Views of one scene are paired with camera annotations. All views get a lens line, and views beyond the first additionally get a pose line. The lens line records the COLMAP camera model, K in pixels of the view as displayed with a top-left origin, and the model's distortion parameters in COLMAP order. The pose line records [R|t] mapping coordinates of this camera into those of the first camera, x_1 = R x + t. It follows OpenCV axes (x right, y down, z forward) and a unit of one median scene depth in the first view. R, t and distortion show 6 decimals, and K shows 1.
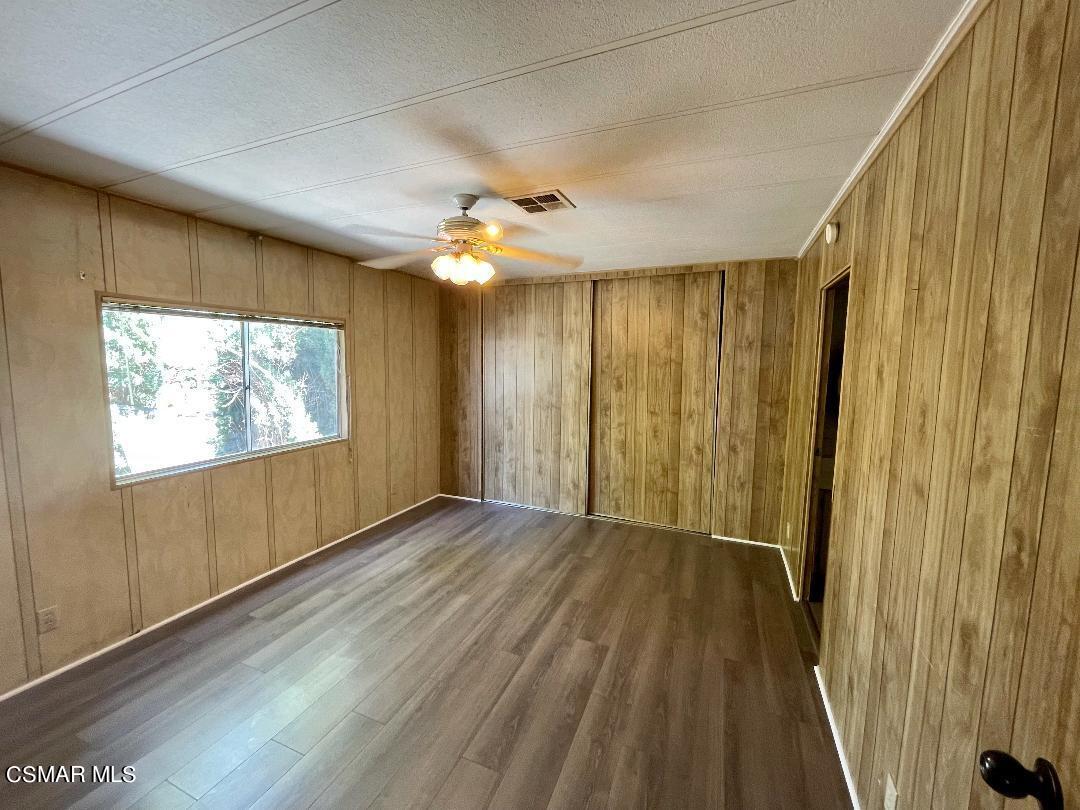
lens RADIAL K [[434.2, 0, 545.2], [0, 434.2, 403.0], [0, 0, 1]] dist [0.000161, 0.000044]
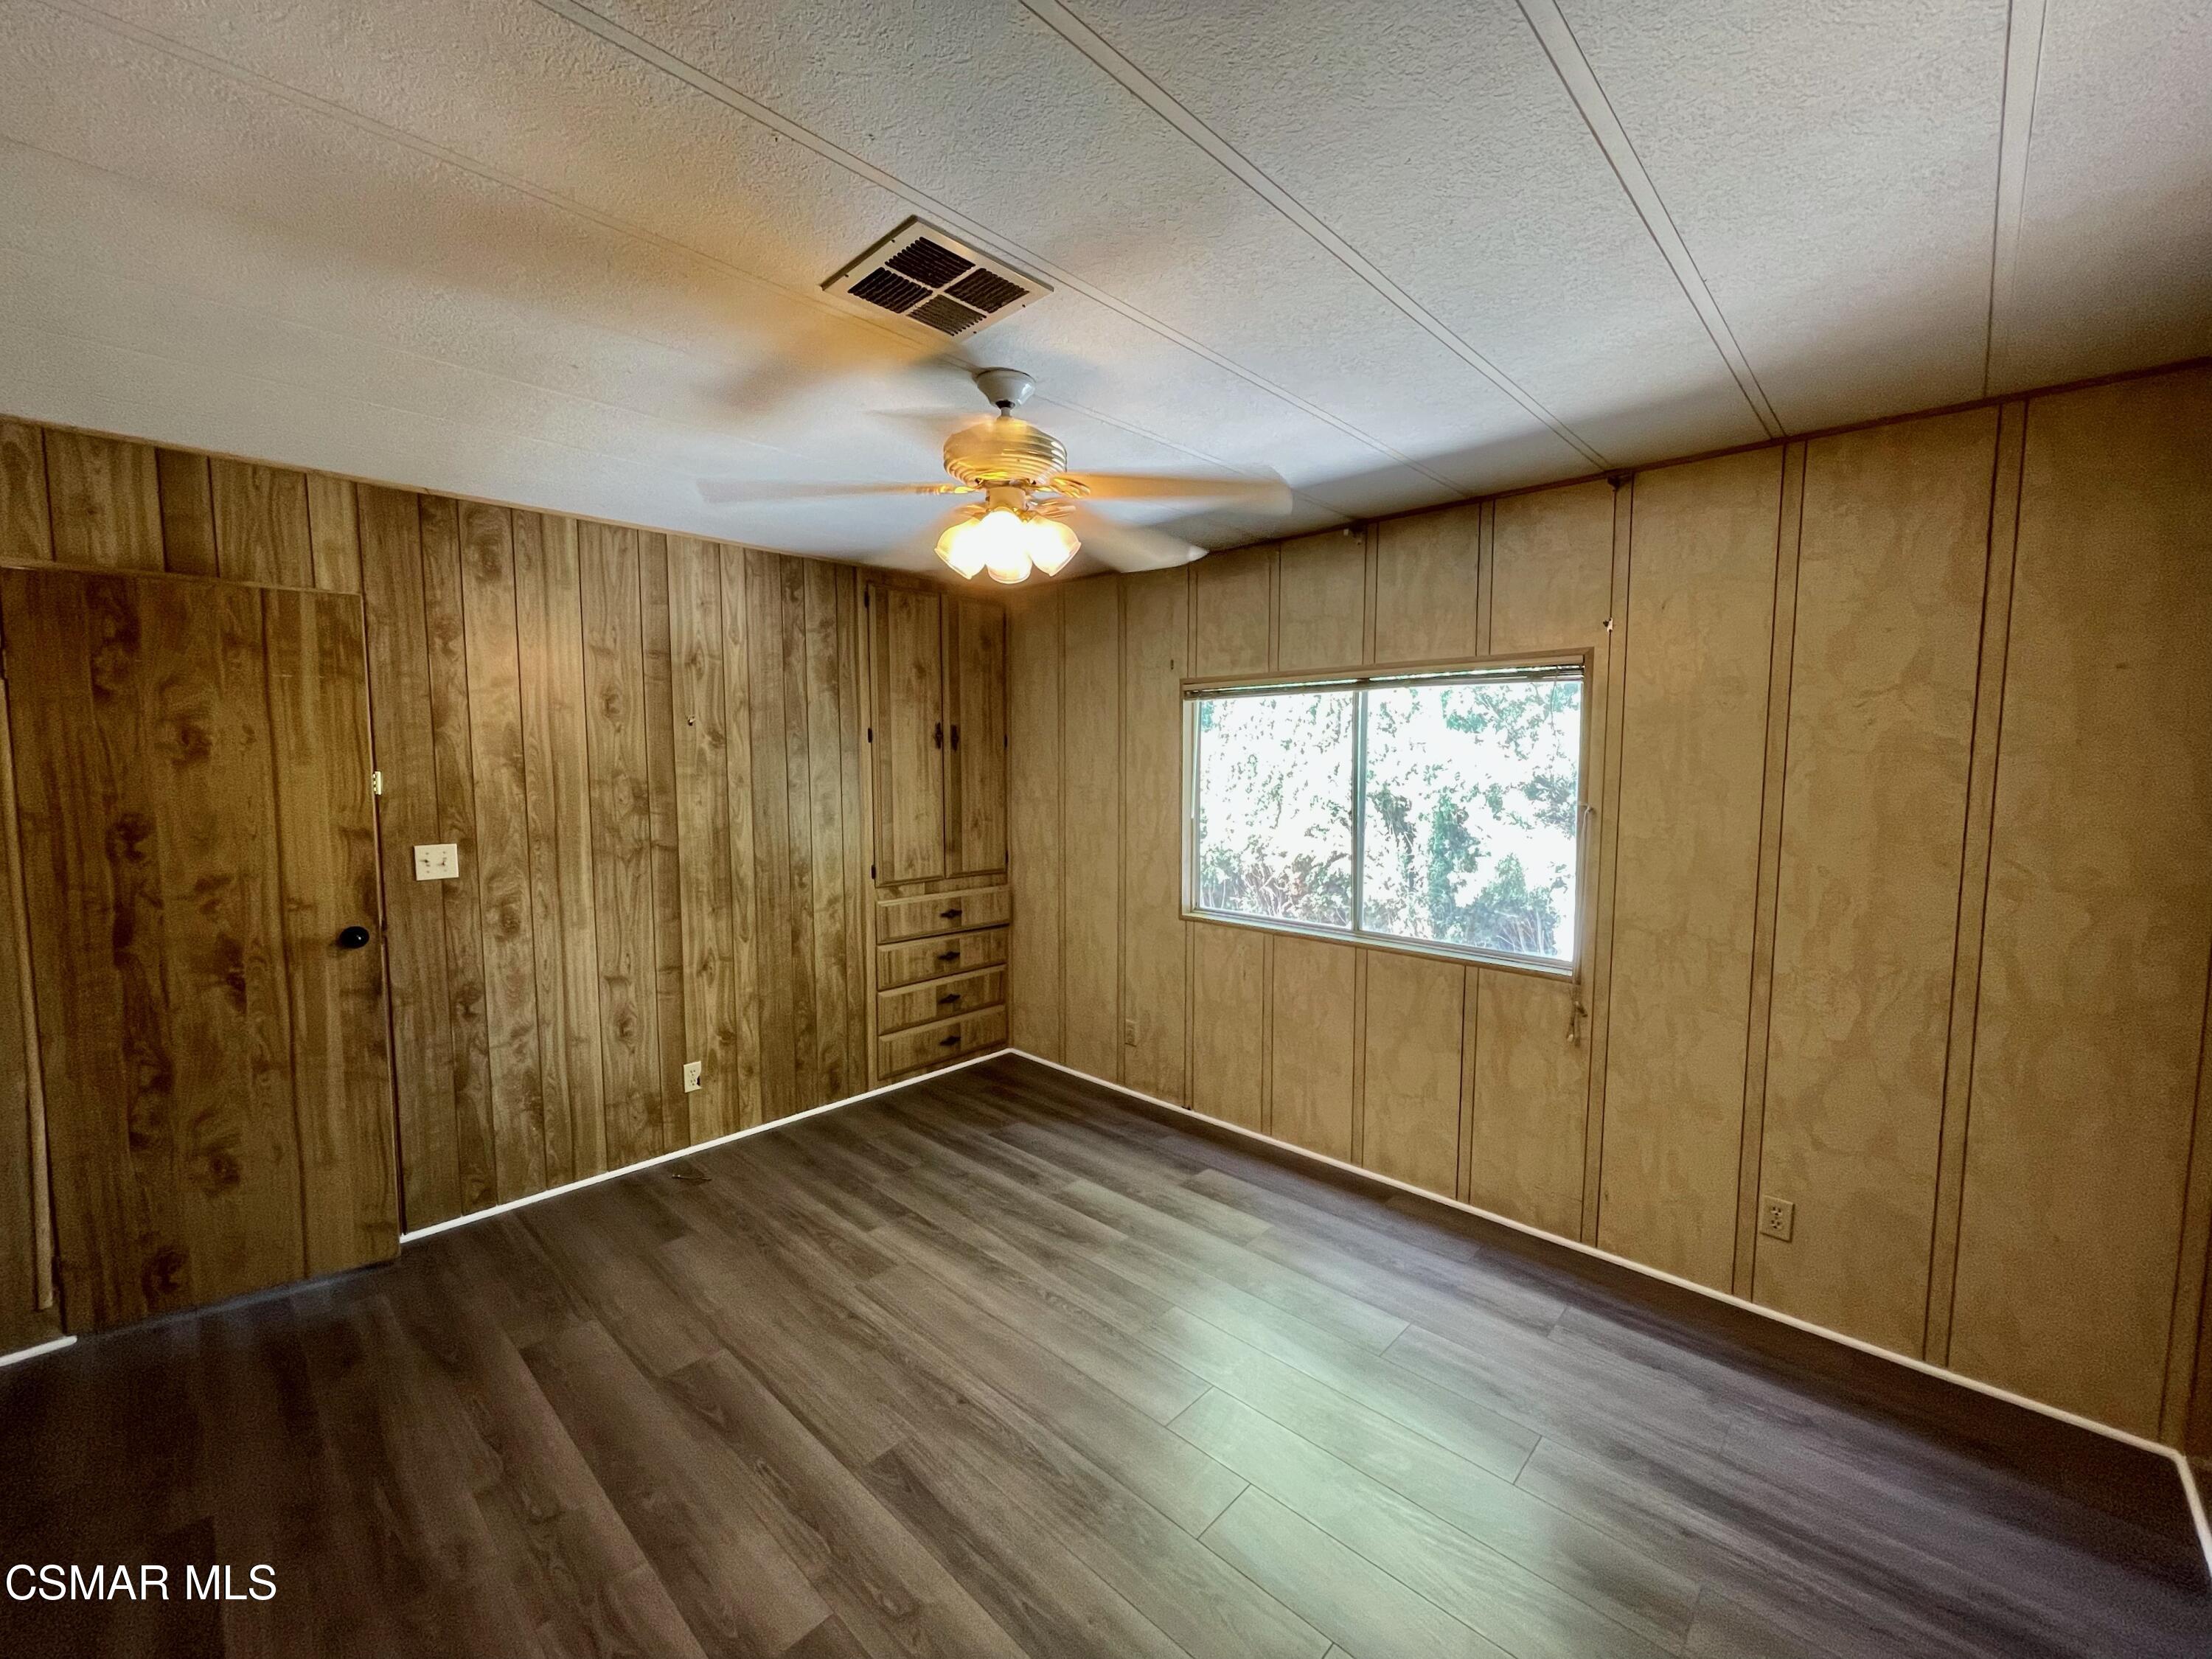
lens RADIAL K [[896.4, 0, 1096.4], [0, 896.4, 823.6], [0, 0, 1]] dist [-0.003963, -0.000369]
pose [[-0.358103, 0.059568, -0.931780, 0.528588], [-0.100447, 0.989713, 0.101875, -0.113674], [0.928263, 0.130076, -0.348436, 1.205742]]
